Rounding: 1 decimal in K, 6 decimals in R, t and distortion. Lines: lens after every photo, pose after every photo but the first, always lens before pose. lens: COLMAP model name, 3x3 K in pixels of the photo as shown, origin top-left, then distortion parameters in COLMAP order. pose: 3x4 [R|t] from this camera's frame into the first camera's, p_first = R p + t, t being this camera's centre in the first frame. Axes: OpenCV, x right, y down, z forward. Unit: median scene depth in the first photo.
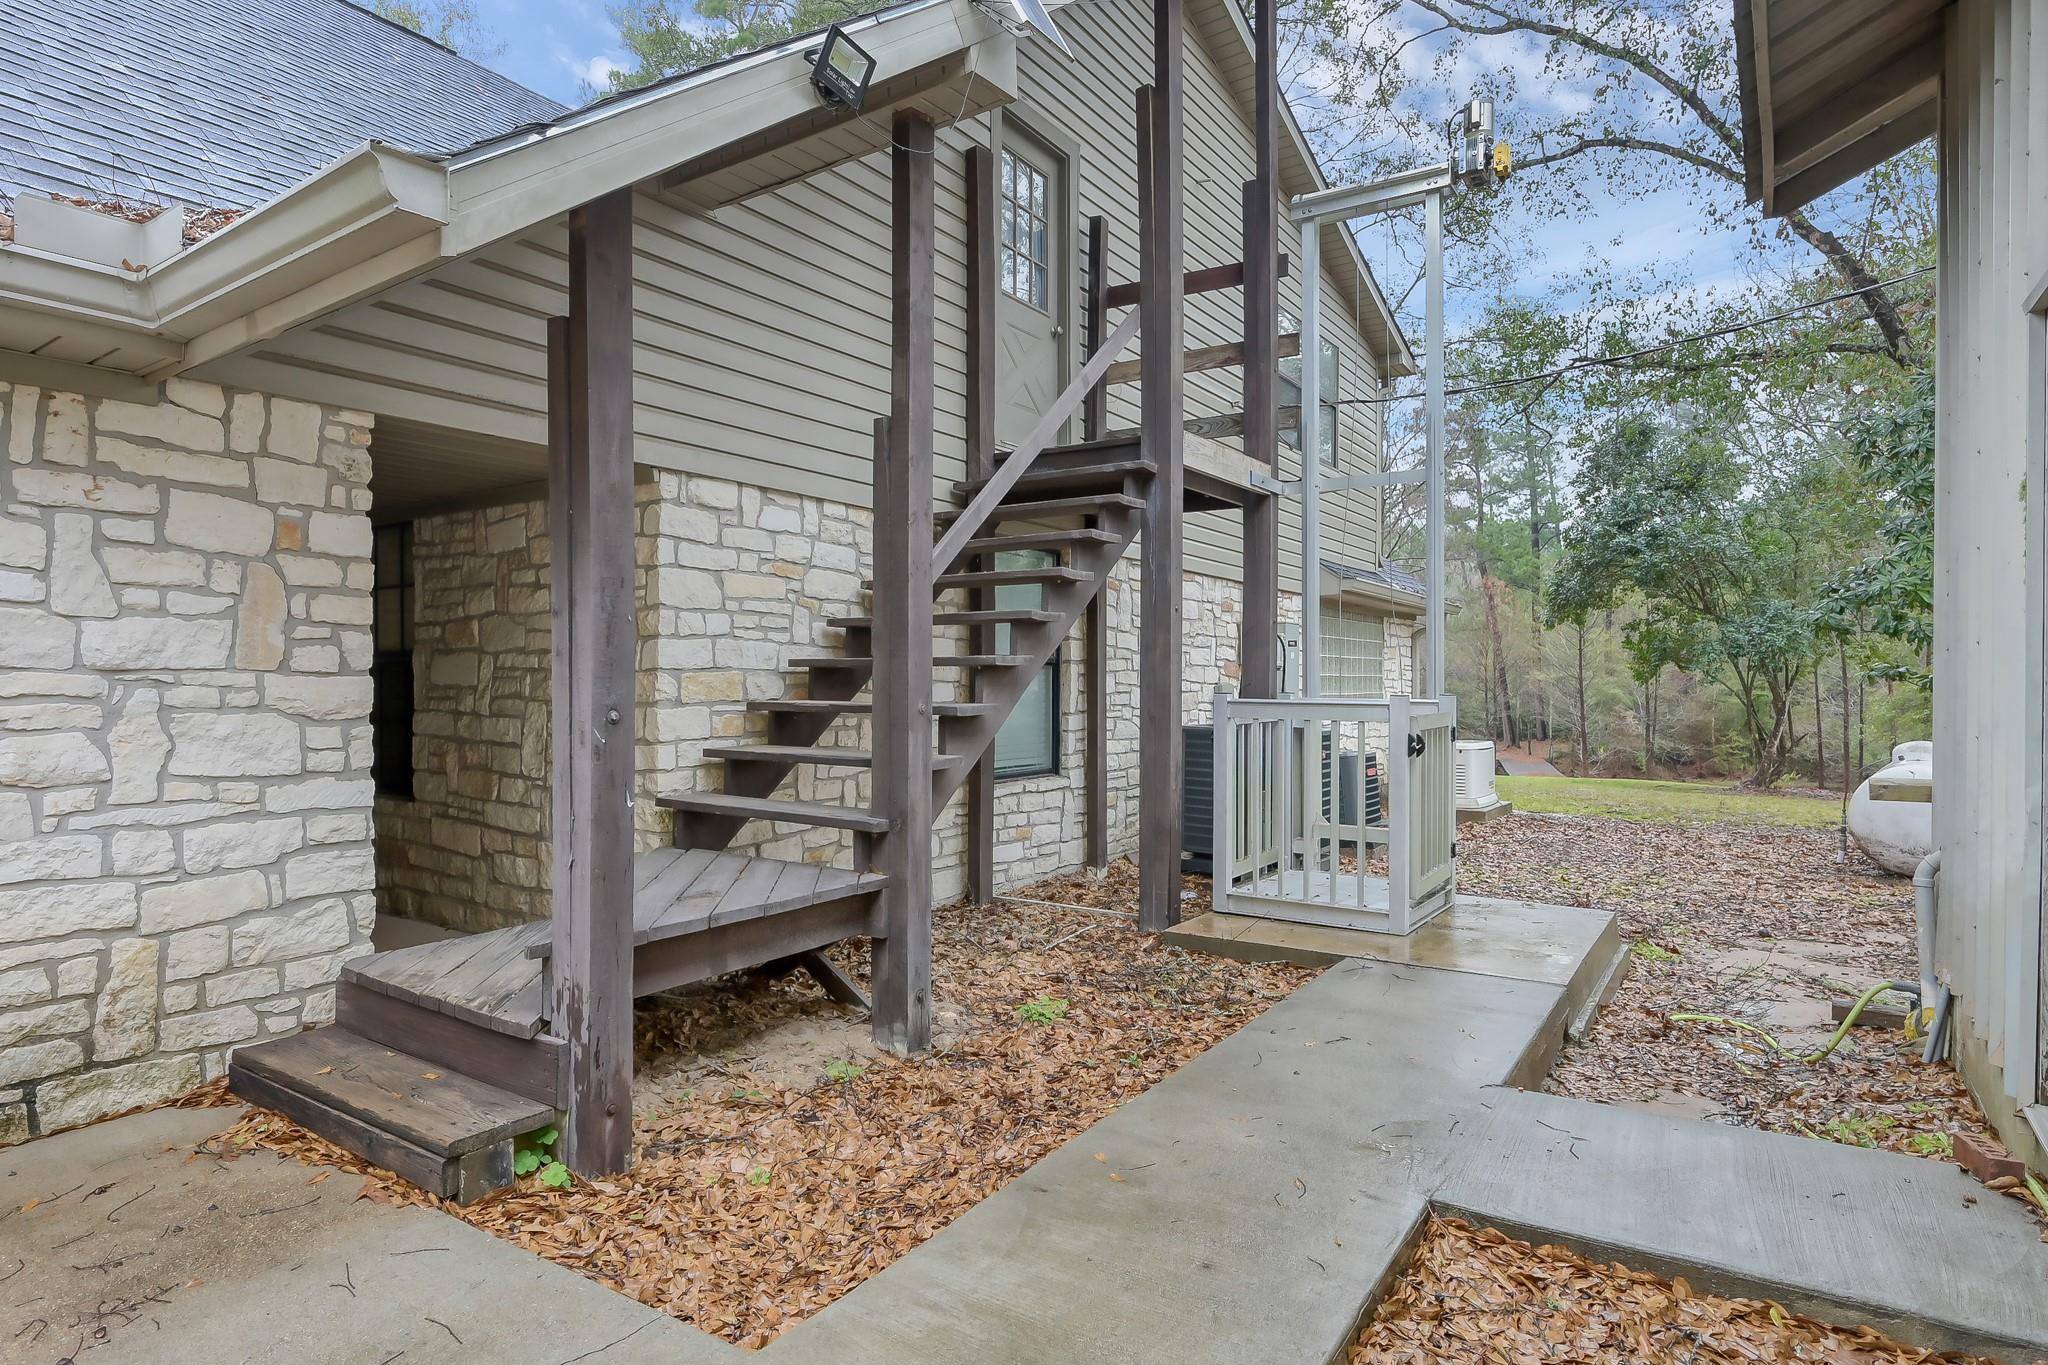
lens RADIAL K [[1106.1, 0, 1024.0], [0, 1106.1, 681.4], [0, 0, 1]] dist [-0.001486, -0.000184]
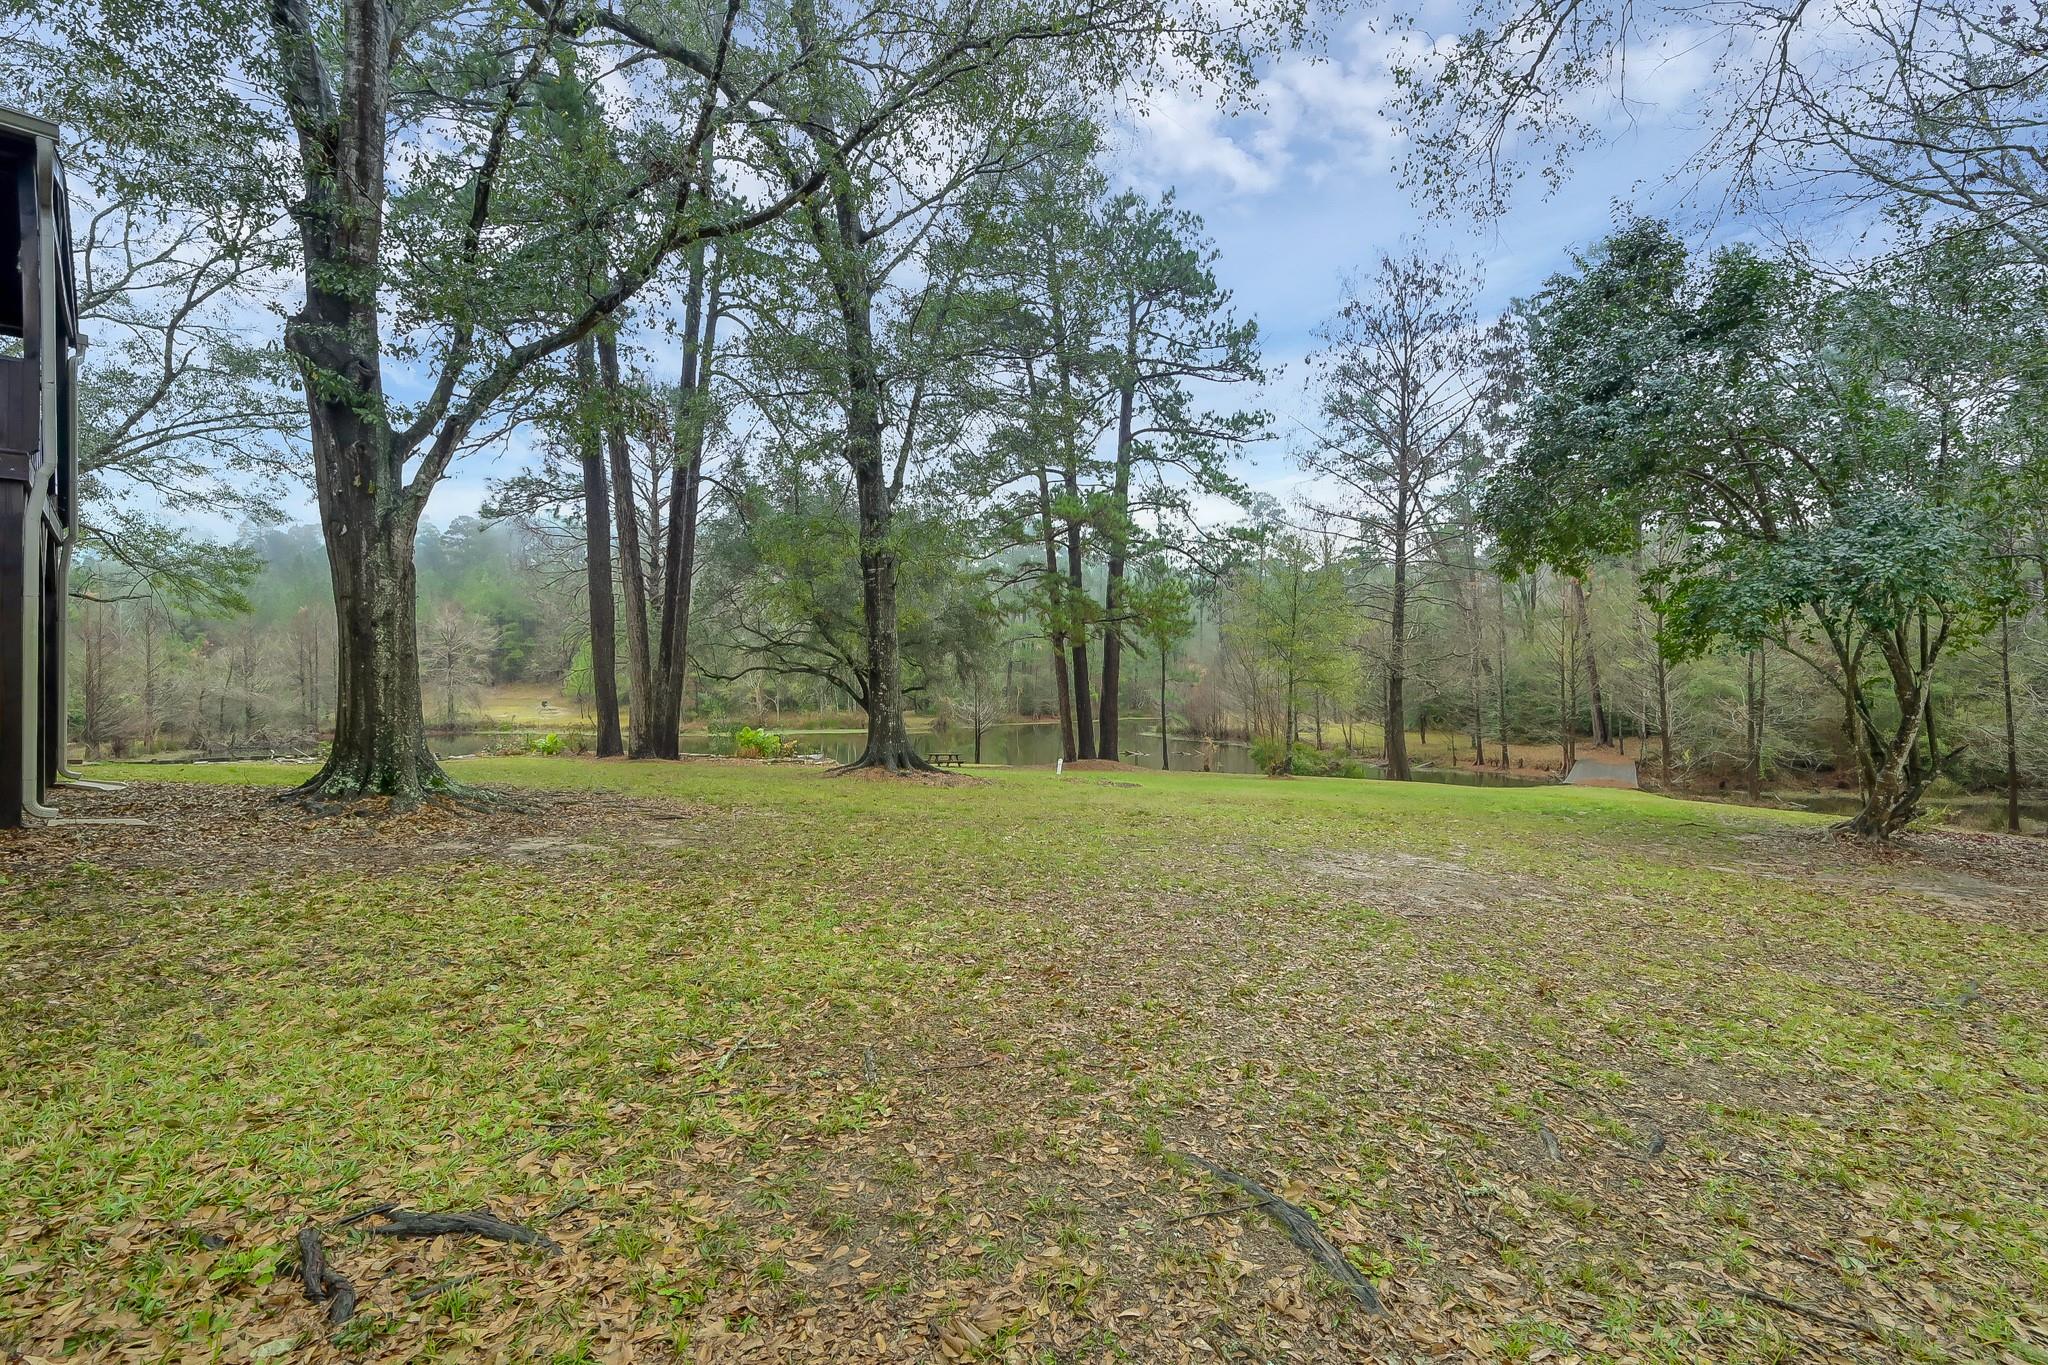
lens RADIAL K [[938.2, 0, 1022.8], [0, 938.2, 685.4], [0, 0, 1]] dist [0.001642, 0.000186]
pose [[0.980870, 0.003390, -0.194636, 0.301679], [-0.001421, 0.999946, 0.010255, 0.010699], [0.194660, -0.009782, 0.980822, 0.396862]]
